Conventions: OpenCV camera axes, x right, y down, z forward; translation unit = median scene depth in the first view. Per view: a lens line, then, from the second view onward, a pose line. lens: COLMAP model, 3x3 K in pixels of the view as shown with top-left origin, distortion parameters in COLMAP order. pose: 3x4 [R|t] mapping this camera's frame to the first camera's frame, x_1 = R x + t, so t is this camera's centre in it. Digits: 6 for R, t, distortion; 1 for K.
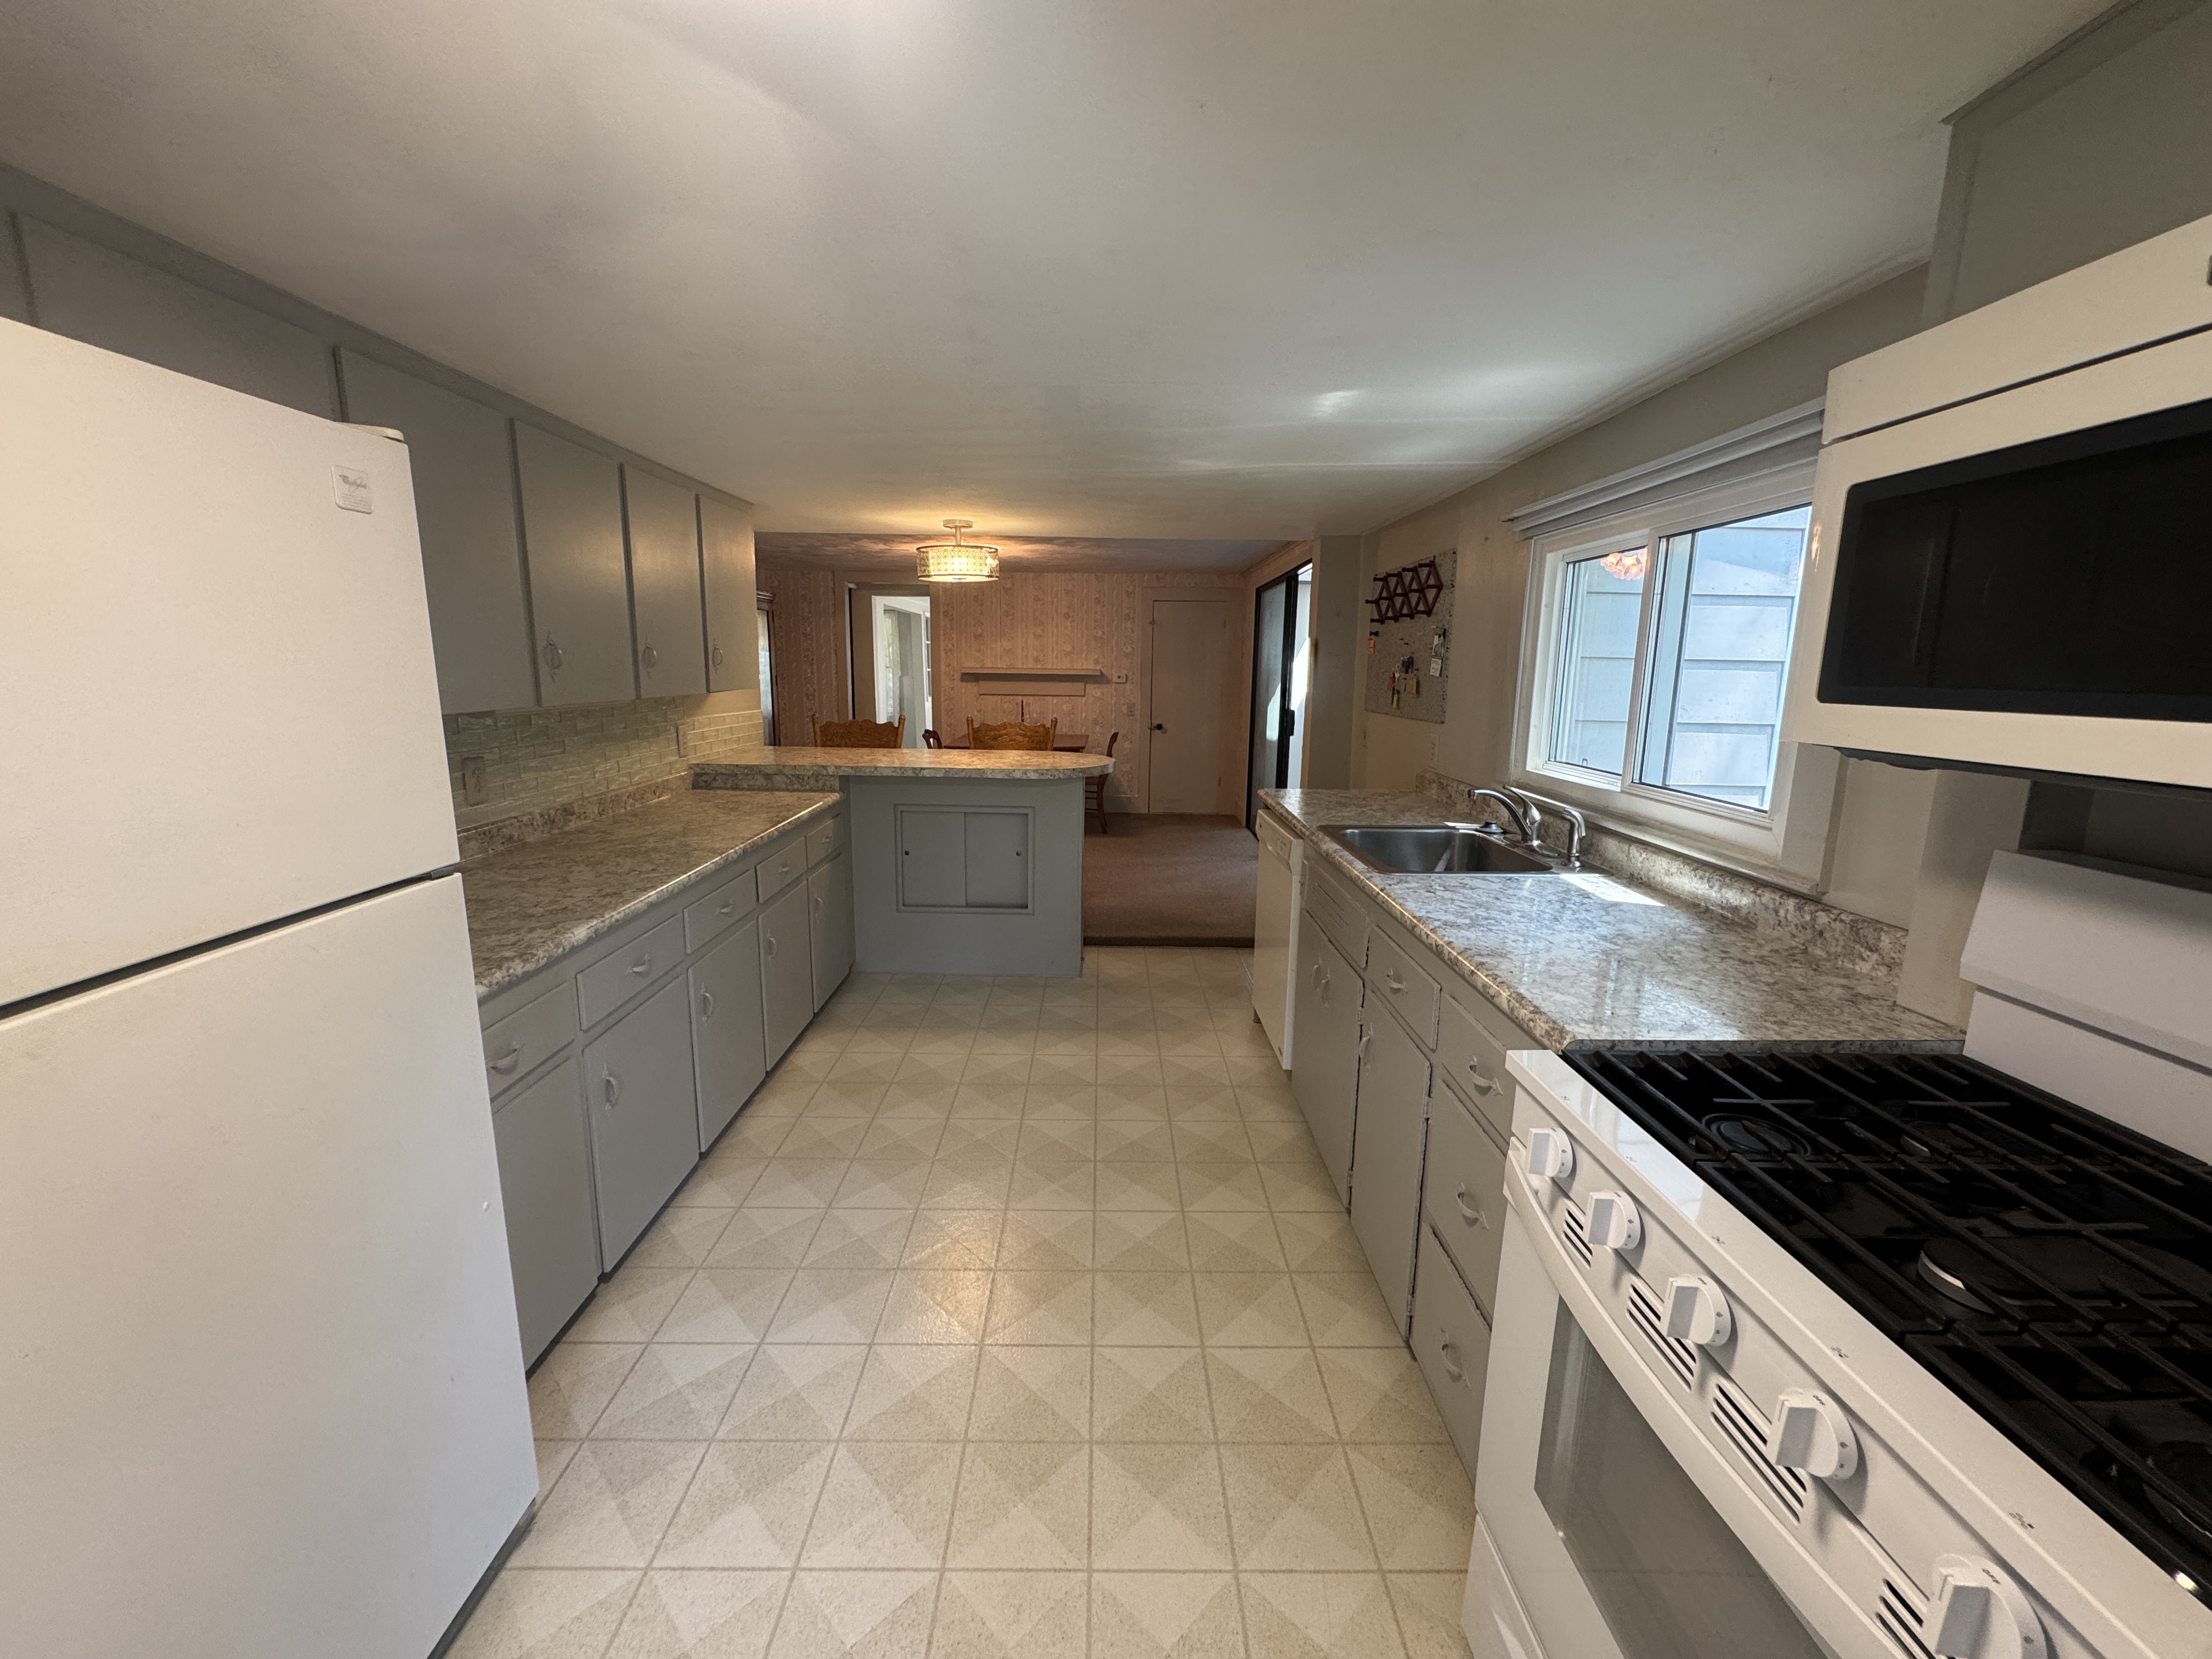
lens RADIAL K [[880.3, 0, 1111.1], [0, 880.3, 831.5], [0, 0, 1]] dist [0.000841, 0.000450]
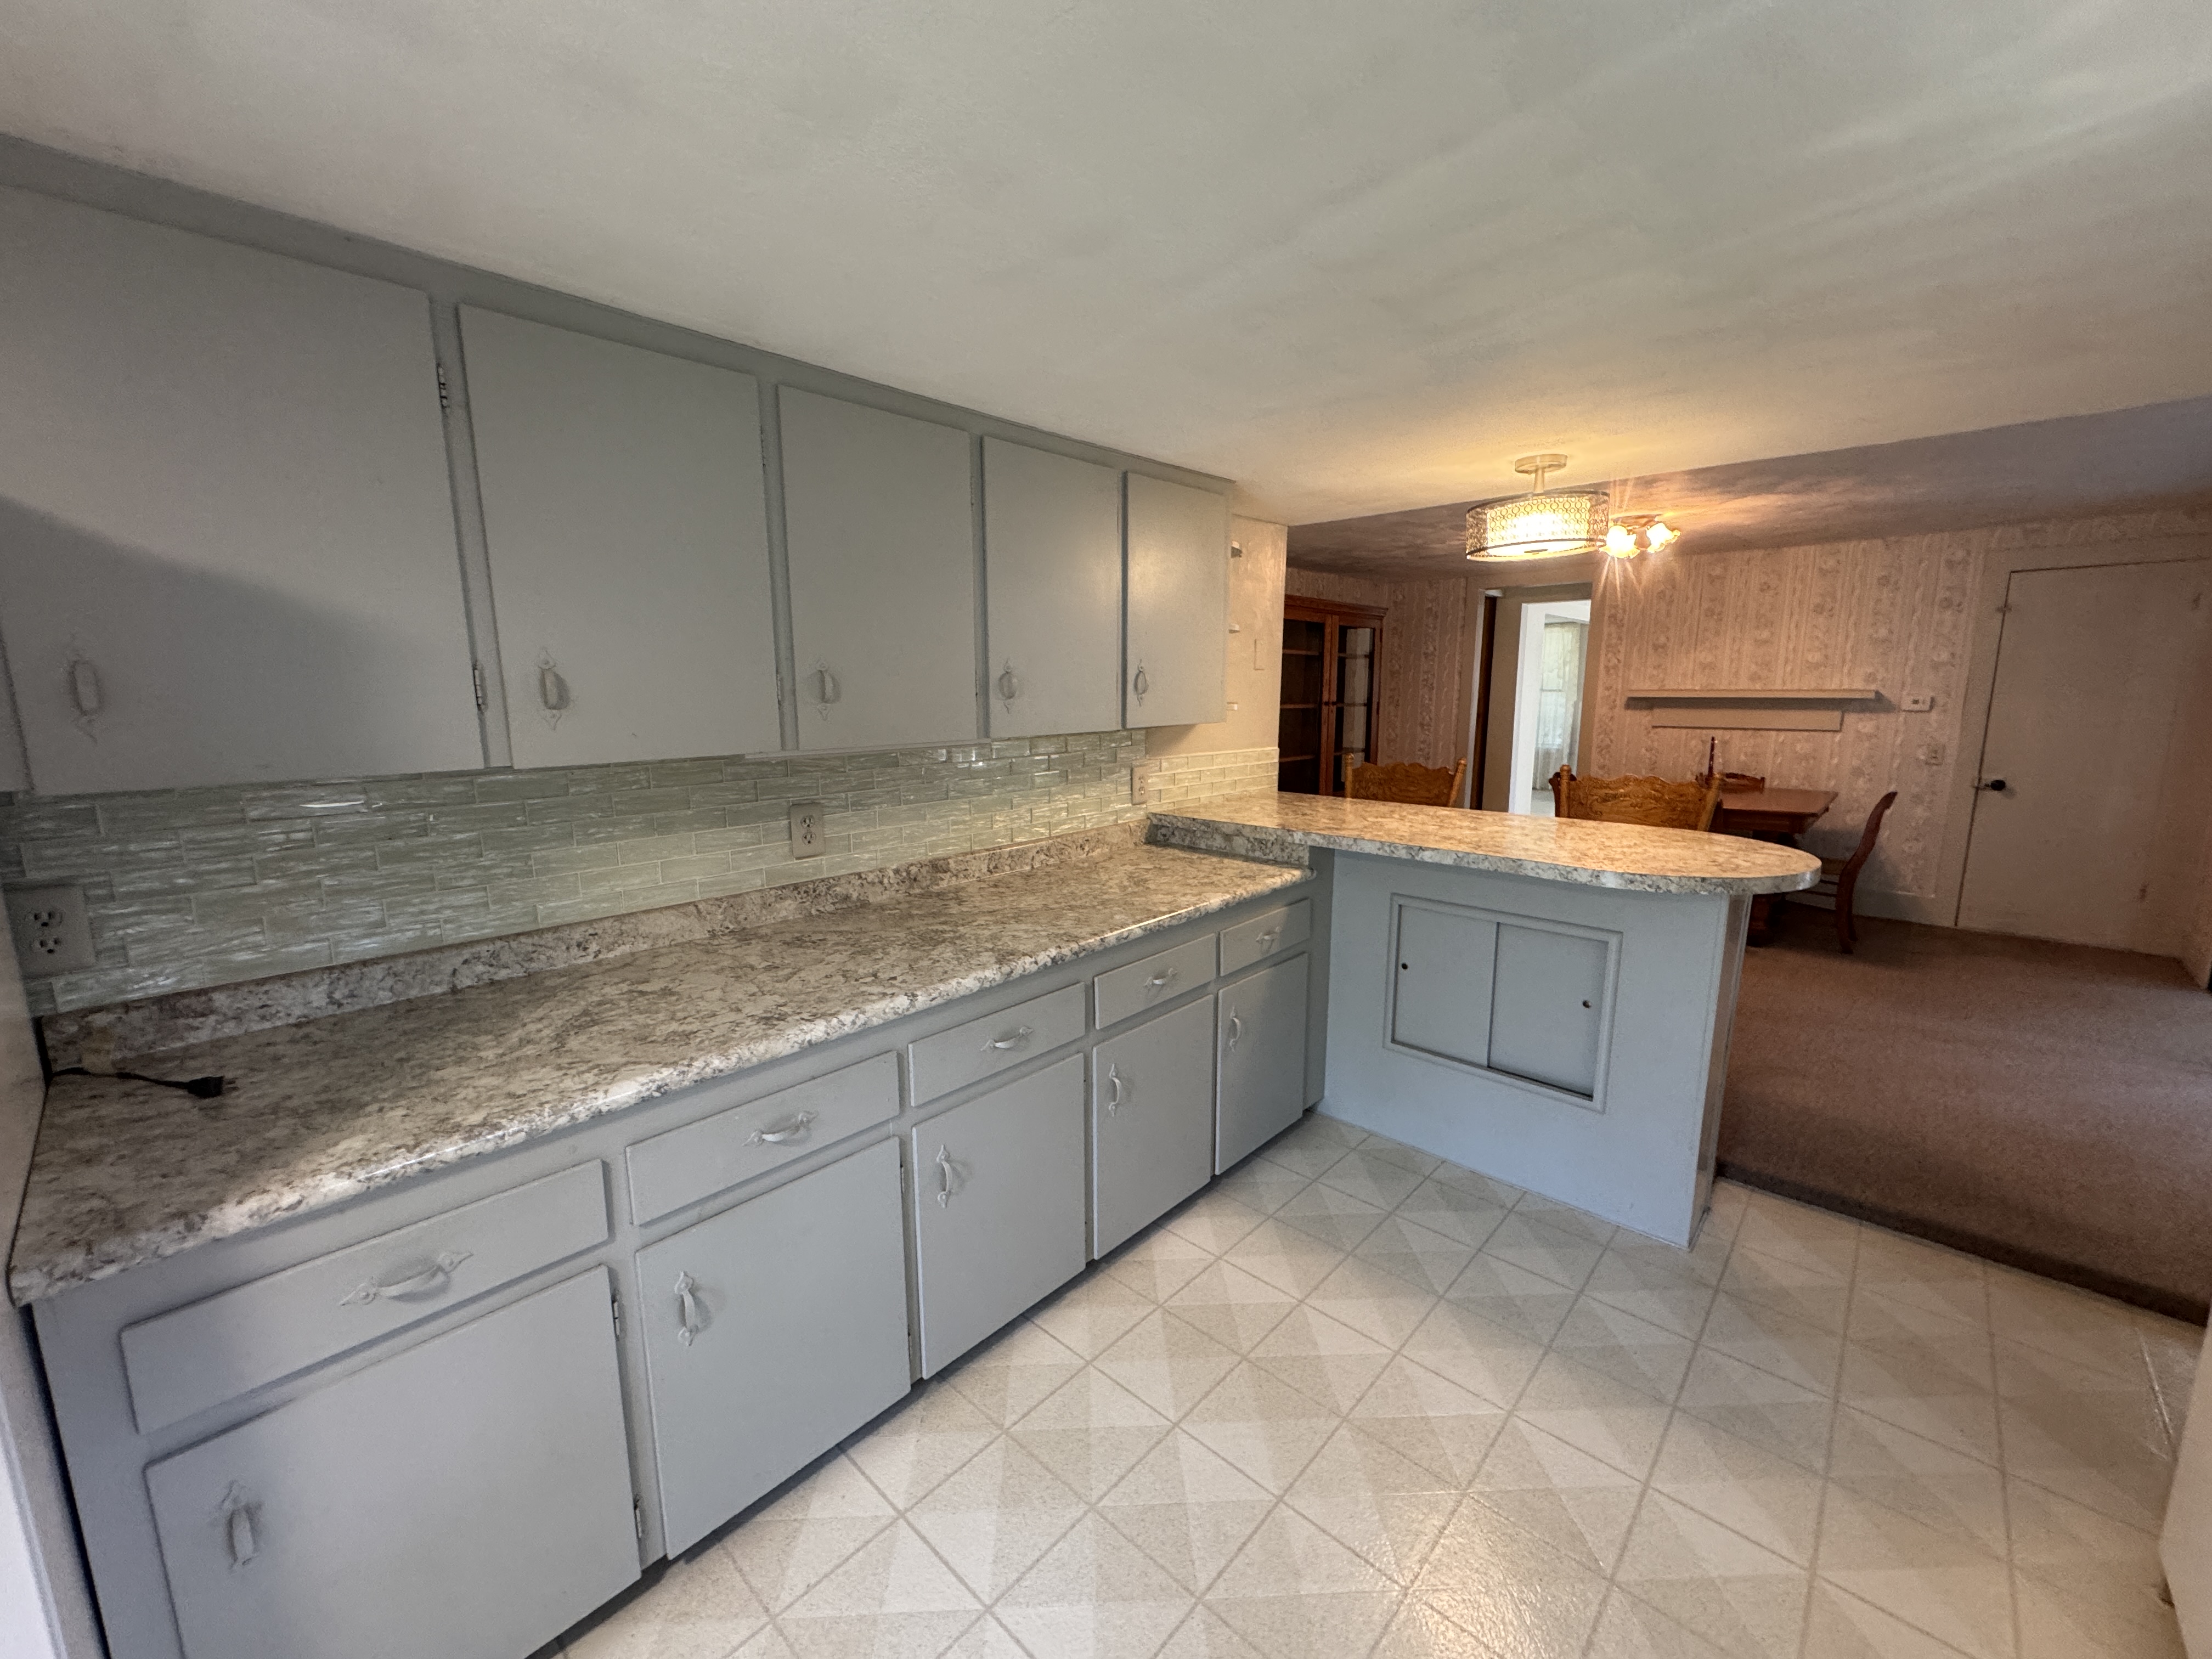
lens RADIAL K [[880.3, 0, 1111.1], [0, 880.3, 831.5], [0, 0, 1]] dist [0.000841, 0.000450]
pose [[0.728294, 0.094489, -0.678720, 0.056403], [-0.112920, 0.993456, 0.017138, -0.068929], [0.675898, 0.064160, 0.734198, 0.370206]]
